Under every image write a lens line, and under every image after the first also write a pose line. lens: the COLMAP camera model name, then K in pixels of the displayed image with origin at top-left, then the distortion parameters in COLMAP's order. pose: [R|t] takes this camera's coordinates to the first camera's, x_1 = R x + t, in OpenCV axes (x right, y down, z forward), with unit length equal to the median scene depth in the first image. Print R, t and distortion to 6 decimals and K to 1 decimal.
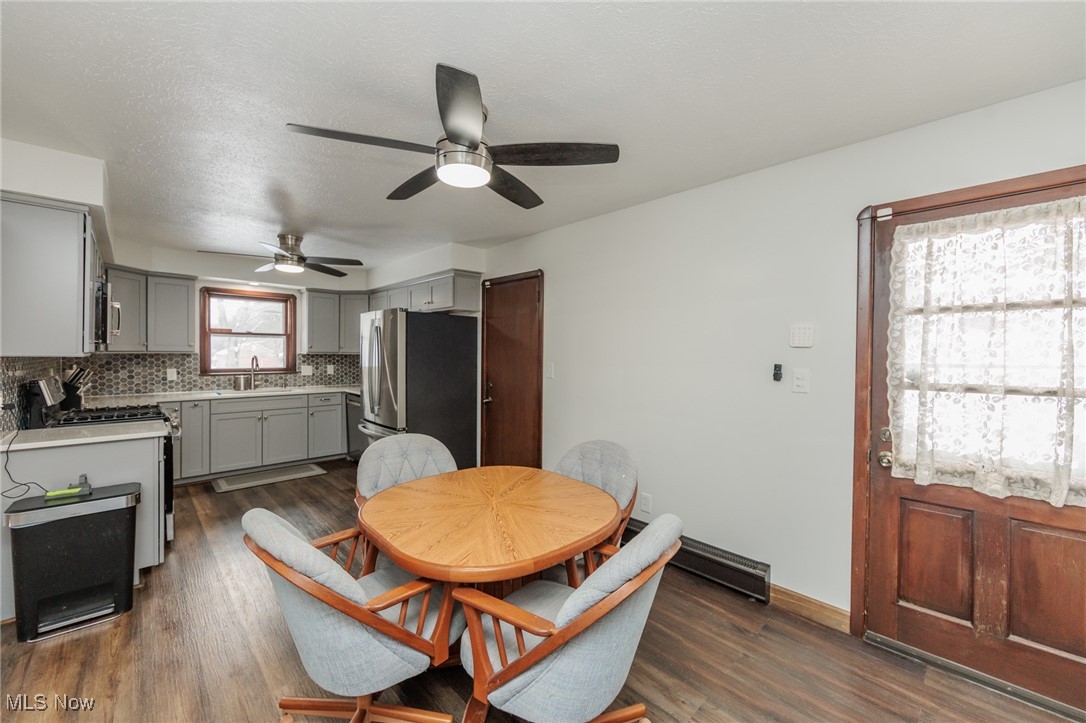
lens RADIAL K [[426.2, 0, 544.8], [0, 426.2, 356.3], [0, 0, 1]] dist [-0.003712, 0.000090]
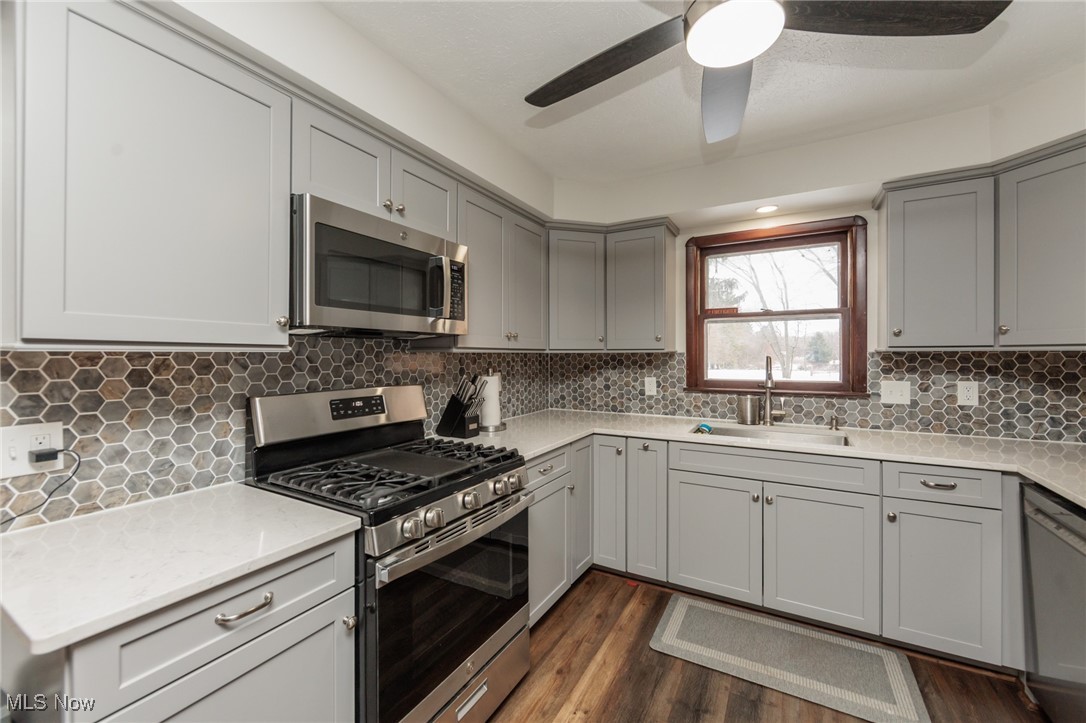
lens RADIAL K [[426.2, 0, 545.6], [0, 426.2, 356.6], [0, 0, 1]] dist [-0.003712, 0.000090]
pose [[0.276063, -0.006650, -0.961116, -0.284875], [-0.003646, 0.999962, -0.007966, 0.003599], [0.961132, 0.005703, 0.276029, 0.623113]]
